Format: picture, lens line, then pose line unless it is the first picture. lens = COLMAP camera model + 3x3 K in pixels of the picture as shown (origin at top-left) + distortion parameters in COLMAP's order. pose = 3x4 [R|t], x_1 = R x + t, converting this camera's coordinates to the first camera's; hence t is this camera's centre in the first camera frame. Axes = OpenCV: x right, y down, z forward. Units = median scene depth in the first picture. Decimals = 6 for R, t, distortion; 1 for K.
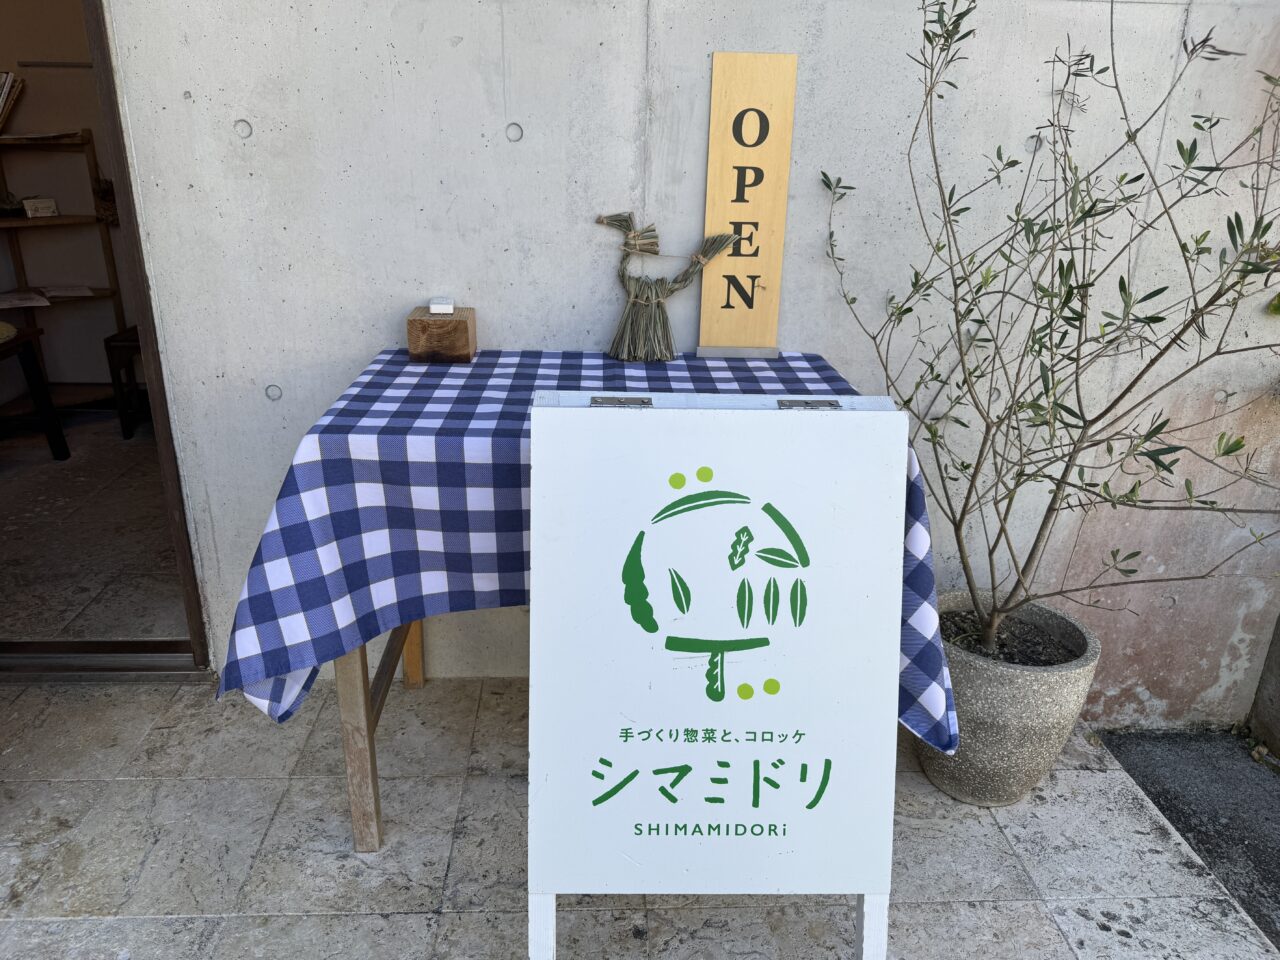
lens RADIAL K [[906.3, 0, 631.2], [0, 906.3, 491.5], [0, 0, 1]] dist [0.020607, -0.025183]
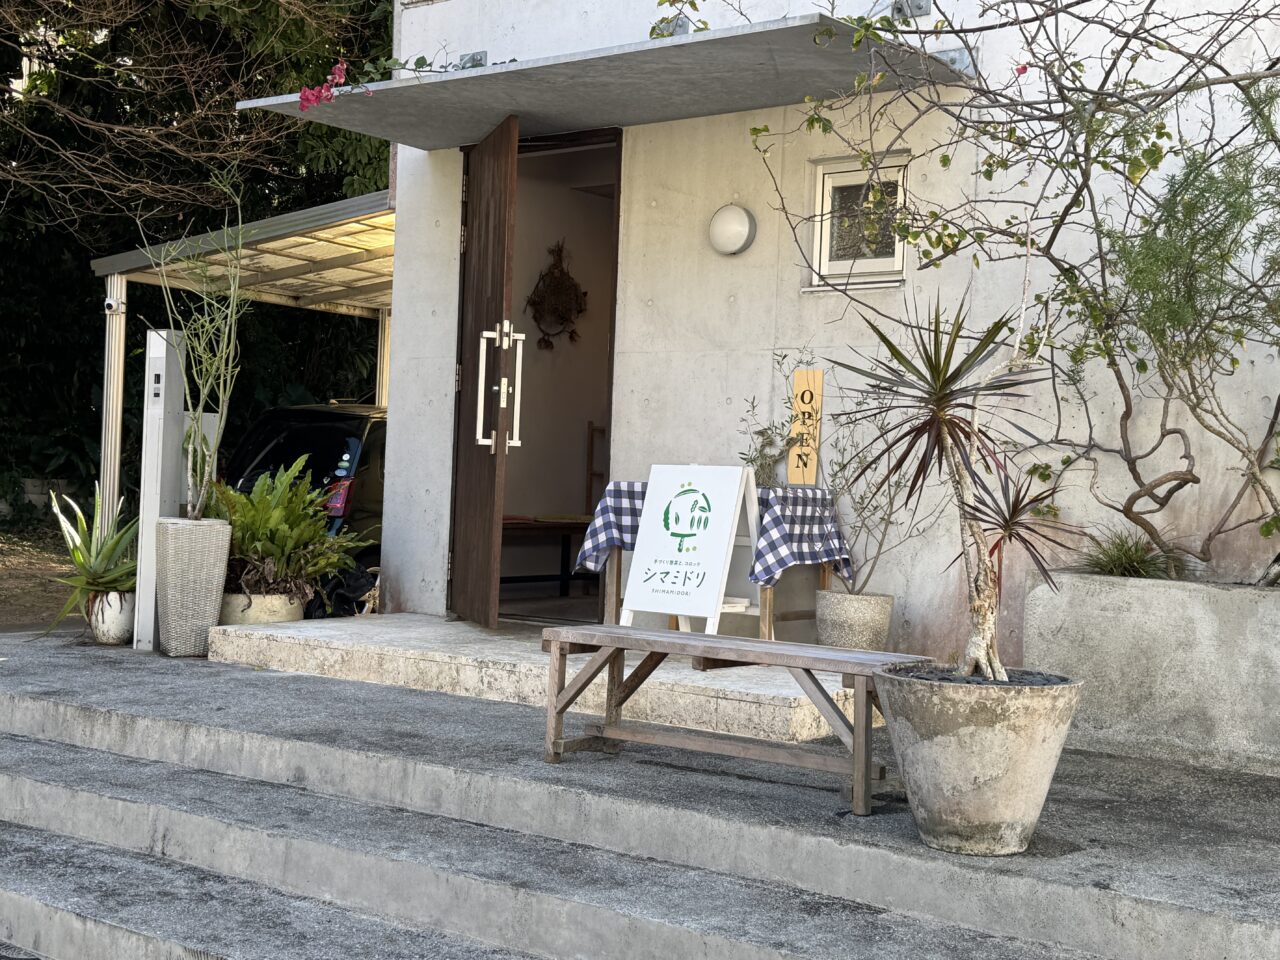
lens RADIAL K [[1678.2, 0, 640.5], [0, 1678.2, 477.4], [0, 0, 1]] dist [-0.012124, 0.000000]
pose [[0.767806, 0.002146, -0.640678, 3.757545], [-0.252059, 0.920364, -0.298992, 1.781816], [0.589016, 0.391057, 0.707202, -3.356142]]
